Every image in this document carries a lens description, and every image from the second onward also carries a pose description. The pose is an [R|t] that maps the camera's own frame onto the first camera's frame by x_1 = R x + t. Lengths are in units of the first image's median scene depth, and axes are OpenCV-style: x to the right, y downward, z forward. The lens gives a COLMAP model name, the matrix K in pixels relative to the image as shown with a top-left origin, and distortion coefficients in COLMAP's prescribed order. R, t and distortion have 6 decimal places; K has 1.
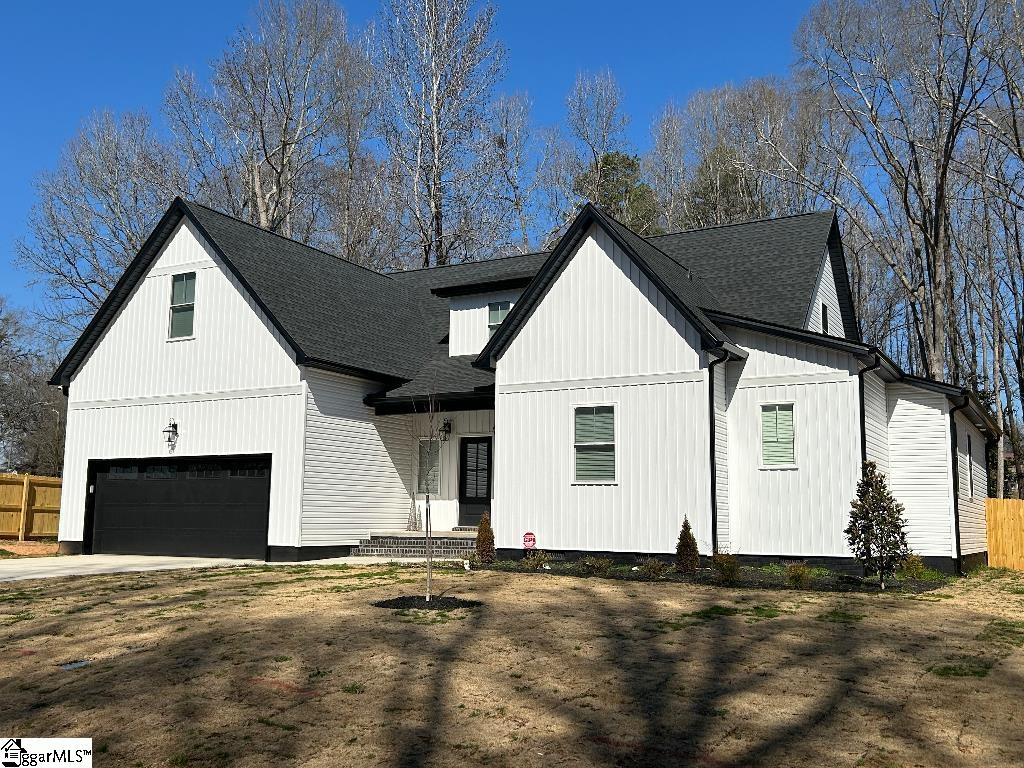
lens RADIAL K [[982.0, 0, 512.0], [0, 982.0, 384.0], [0, 0, 1]] dist [-0.009267, -0.014005]
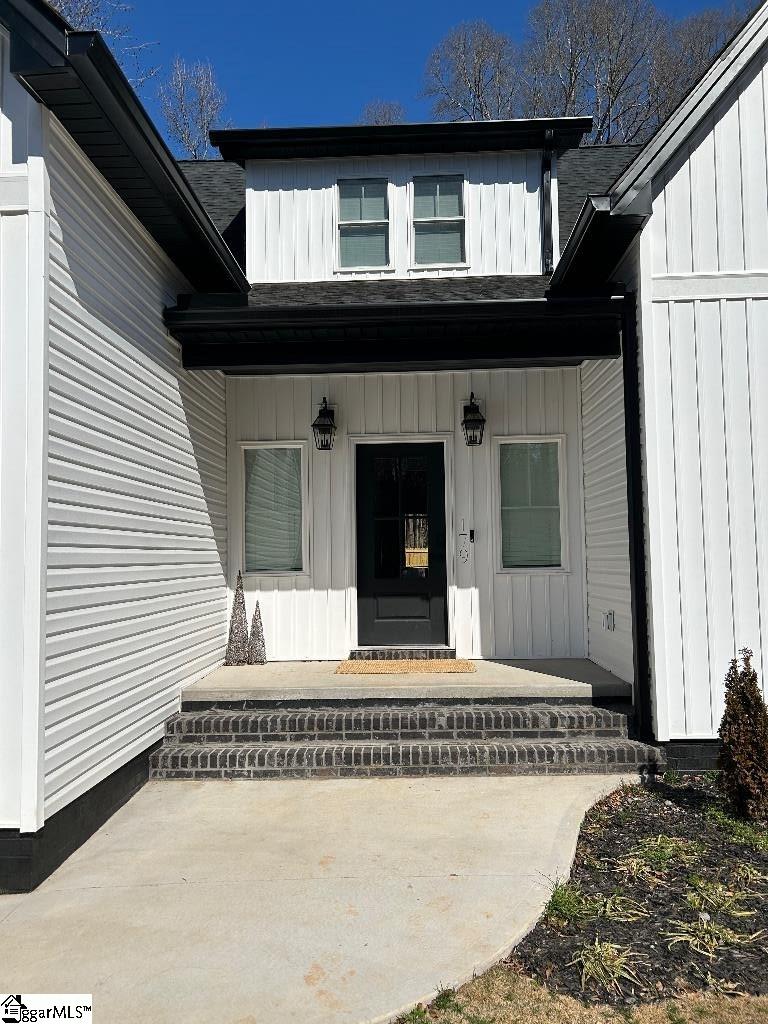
lens RADIAL K [[779.3, 0, 384.0], [0, 779.3, 512.0], [0, 0, 1]] dist [0.001514, -0.001072]
pose [[0.888749, 0.002953, 0.458385, -0.206547], [-0.037184, 0.997148, 0.065671, 0.064043], [-0.456884, -0.075409, 0.886324, 0.718292]]
